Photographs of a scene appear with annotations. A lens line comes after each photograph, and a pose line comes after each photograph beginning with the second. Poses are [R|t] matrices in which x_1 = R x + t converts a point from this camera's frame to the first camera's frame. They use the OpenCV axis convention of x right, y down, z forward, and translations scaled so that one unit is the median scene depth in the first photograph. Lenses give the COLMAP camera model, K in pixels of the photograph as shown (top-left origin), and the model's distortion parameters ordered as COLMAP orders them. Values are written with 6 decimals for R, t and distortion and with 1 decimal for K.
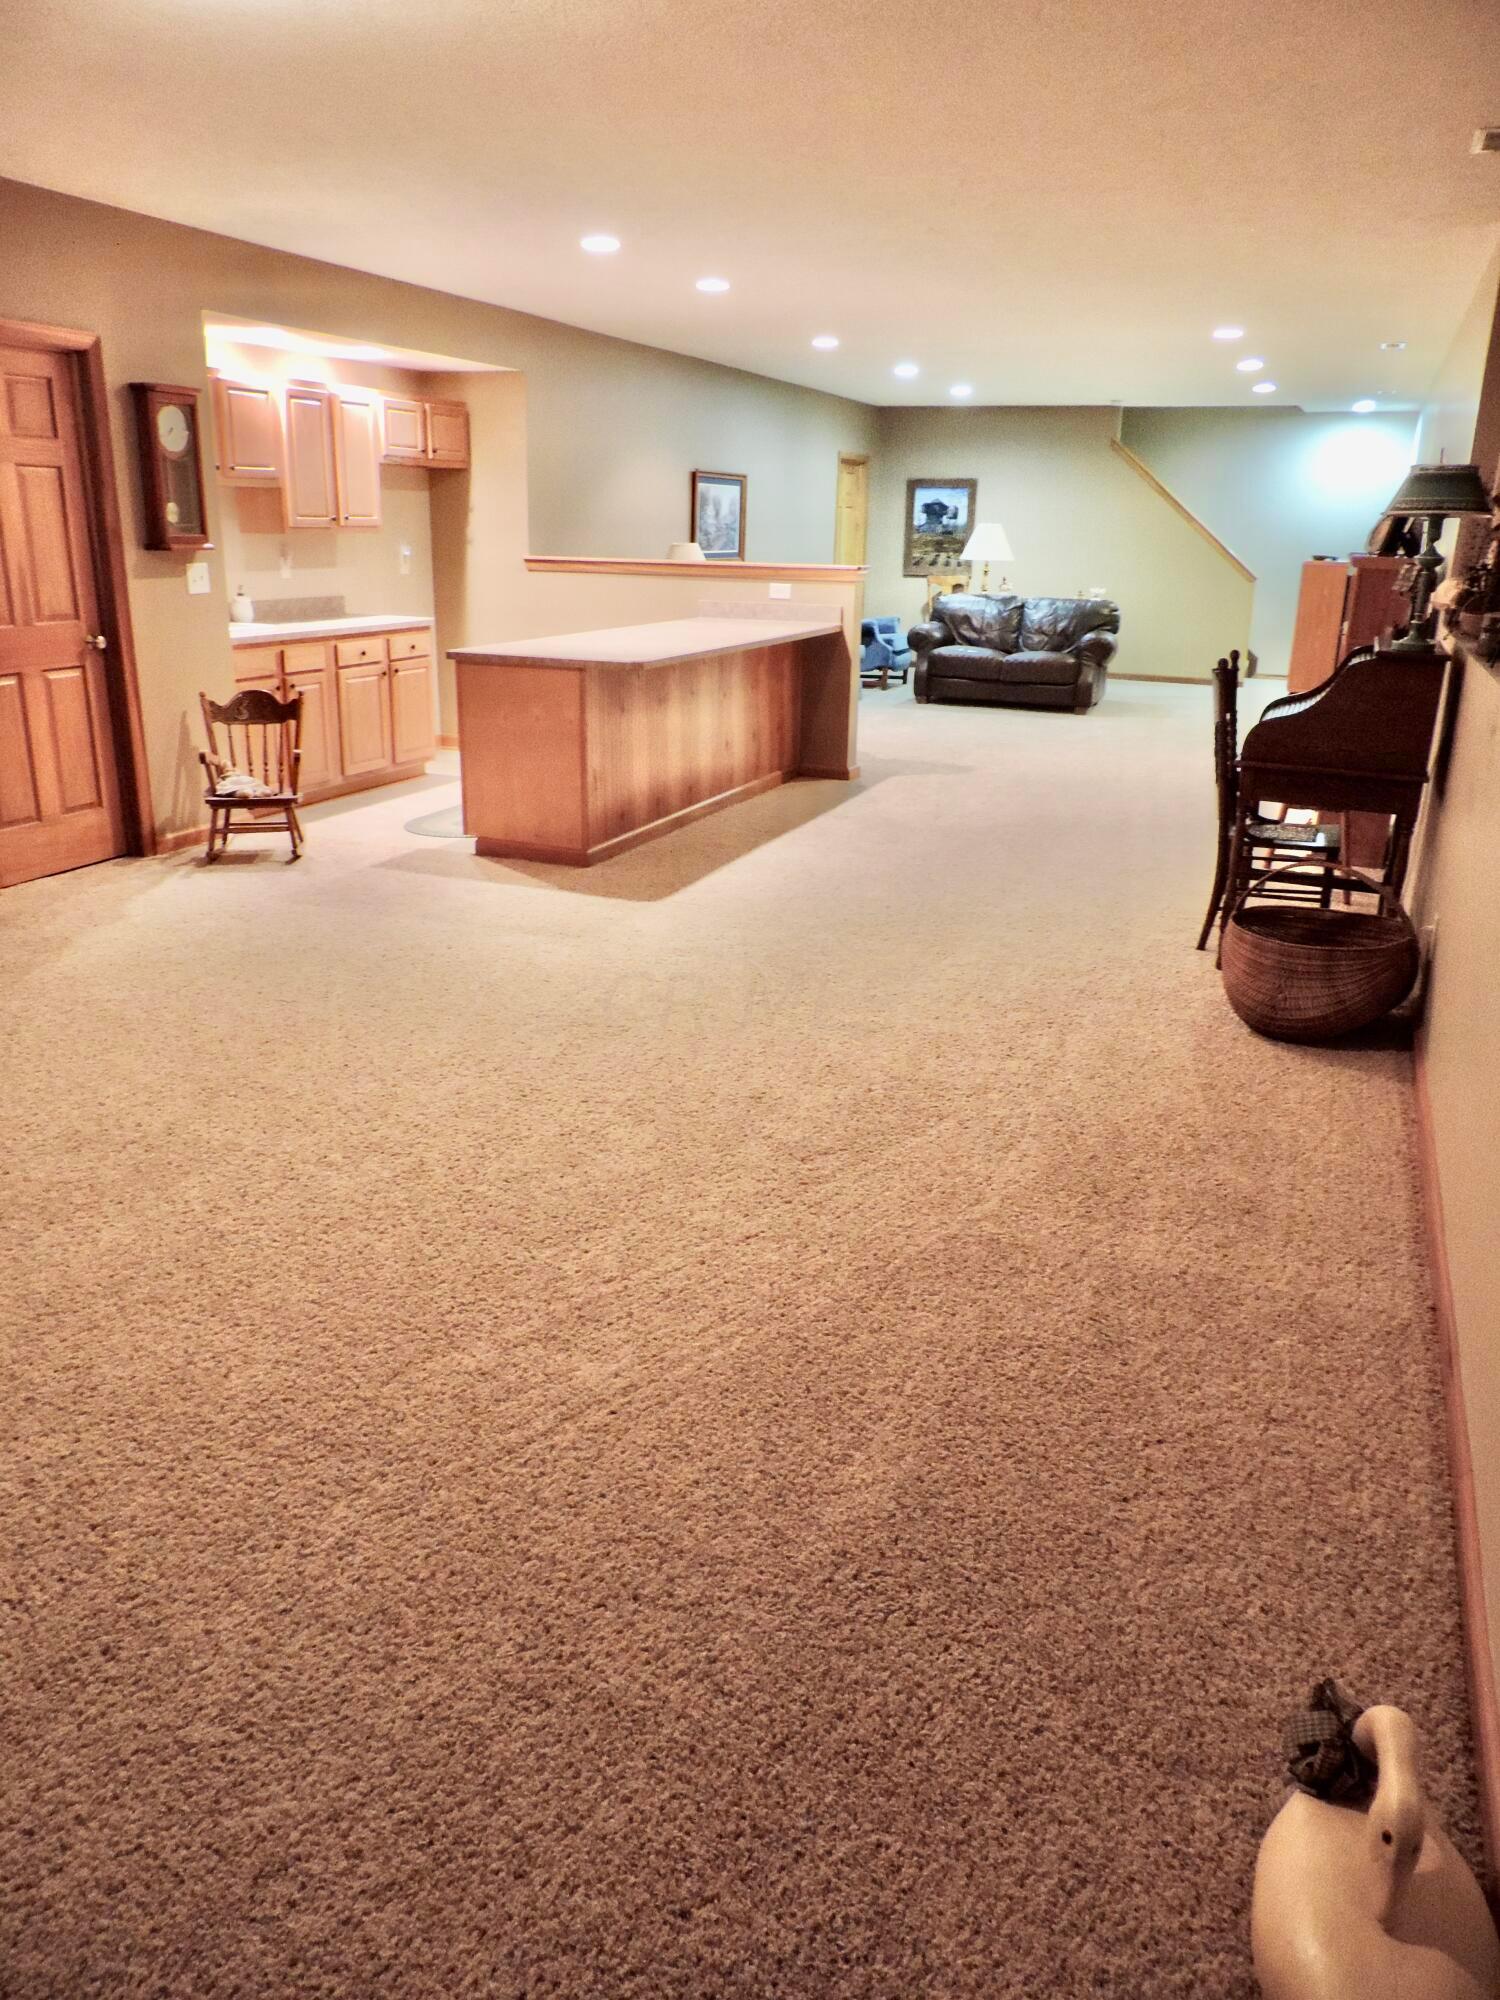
lens RADIAL K [[1427.0, 0, 750.0], [0, 1427.0, 1000.0], [0, 0, 1]] dist [-0.012288, -0.001550]
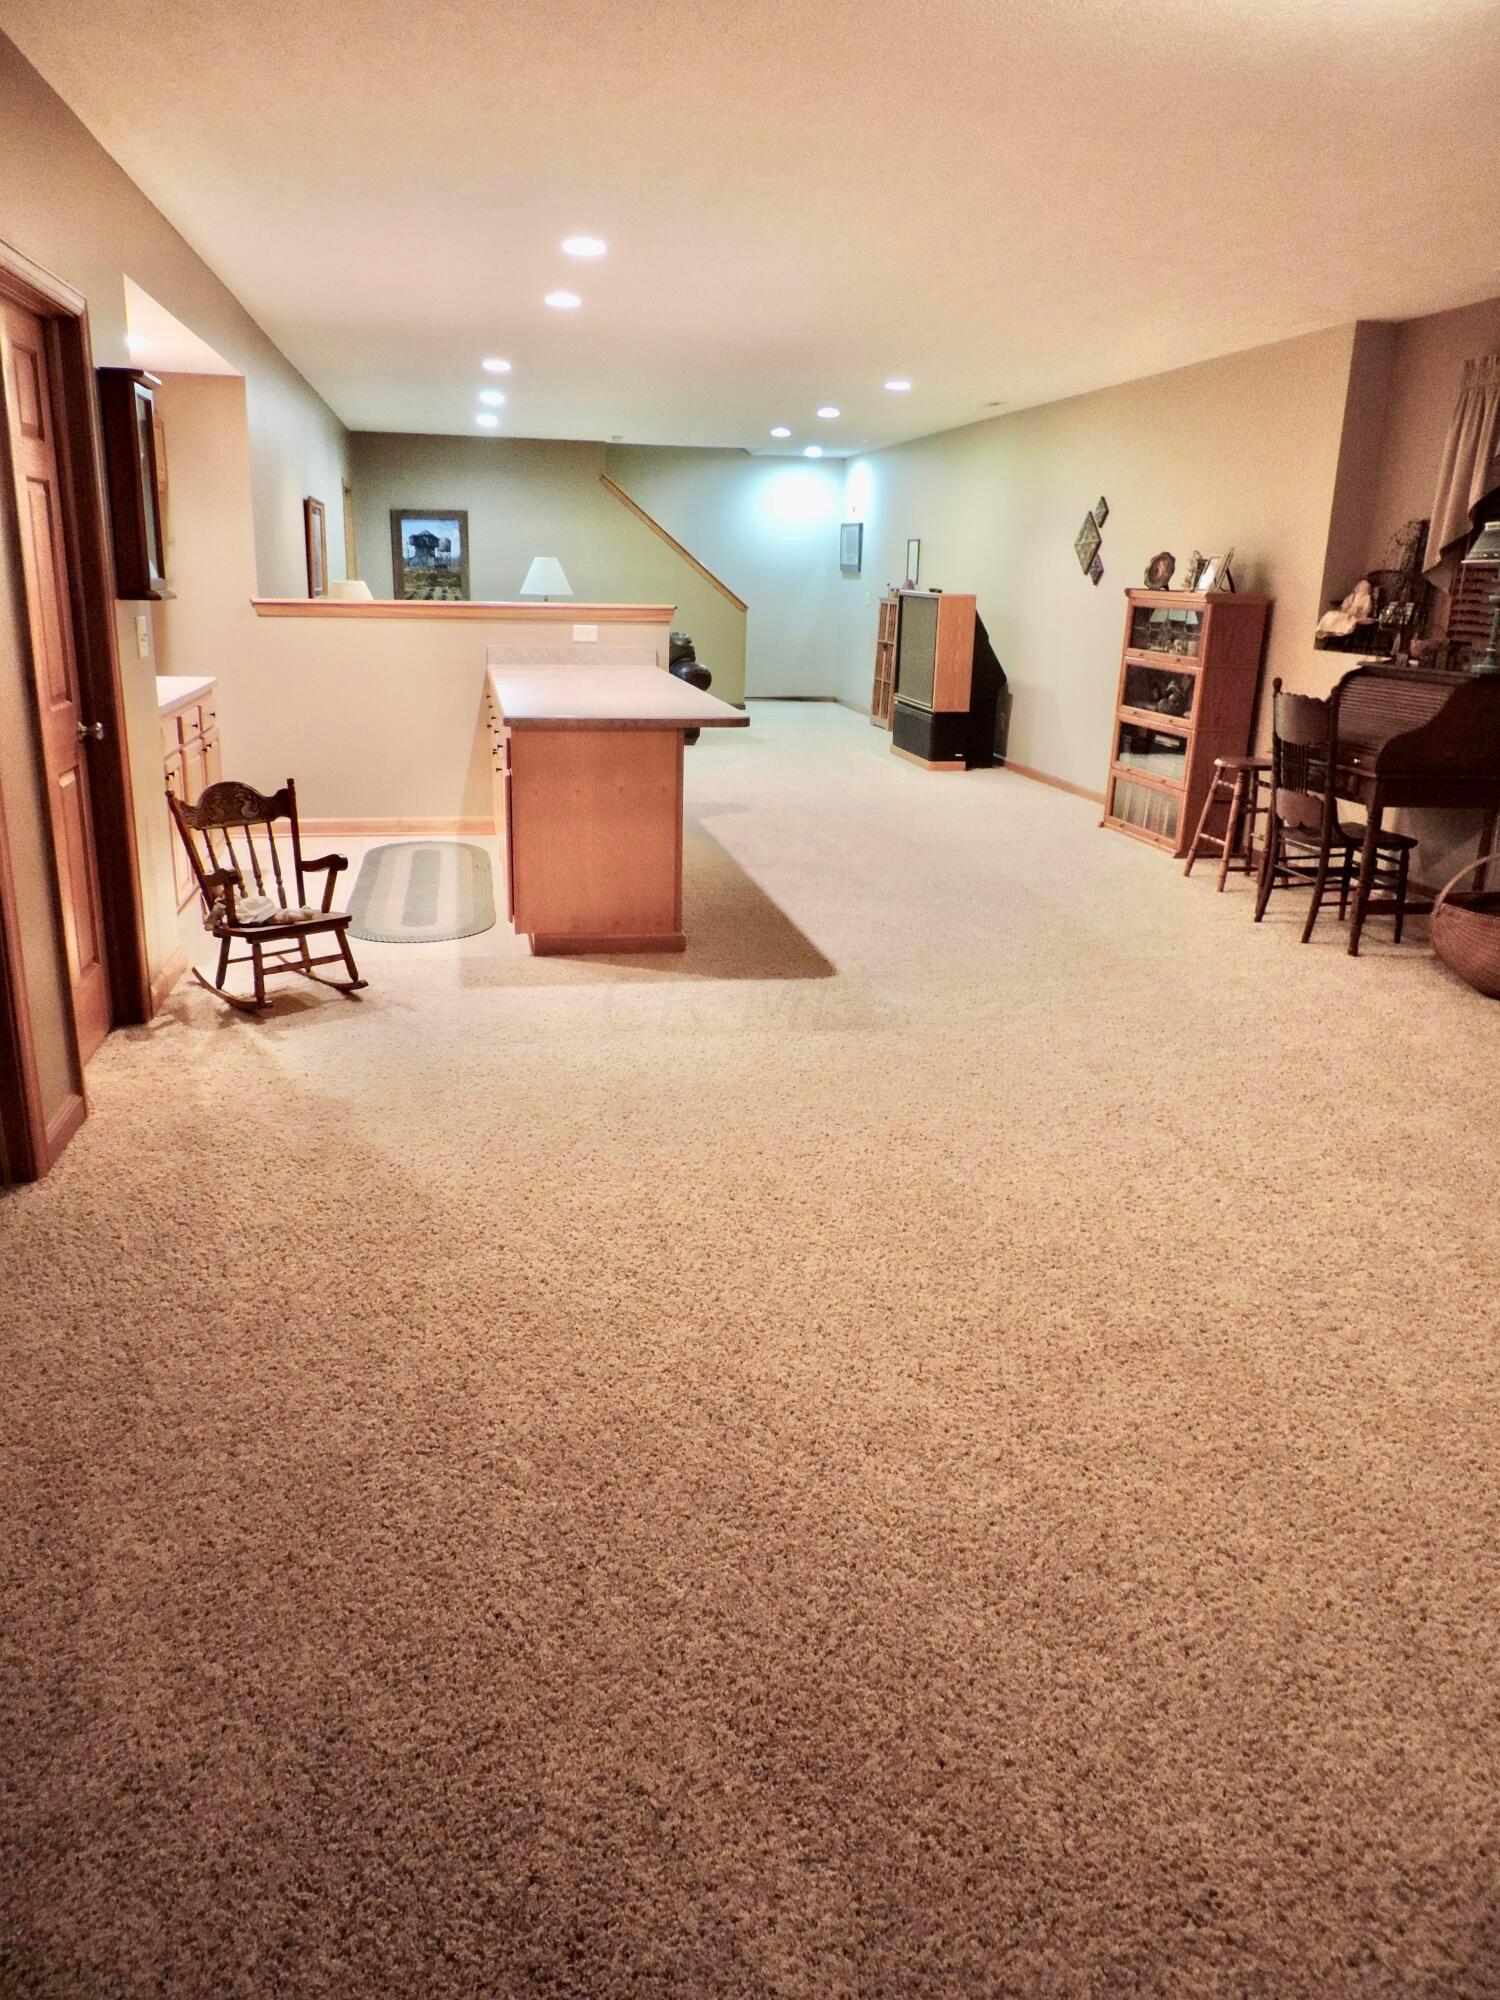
lens RADIAL K [[1427.0, 0, 750.0], [0, 1427.0, 1000.0], [0, 0, 1]] dist [-0.012288, -0.001550]
pose [[0.838026, -0.158473, 0.522111, -0.390464], [0.167677, 0.985387, 0.029954, -0.059038], [-0.519228, 0.062444, 0.852352, 0.162433]]
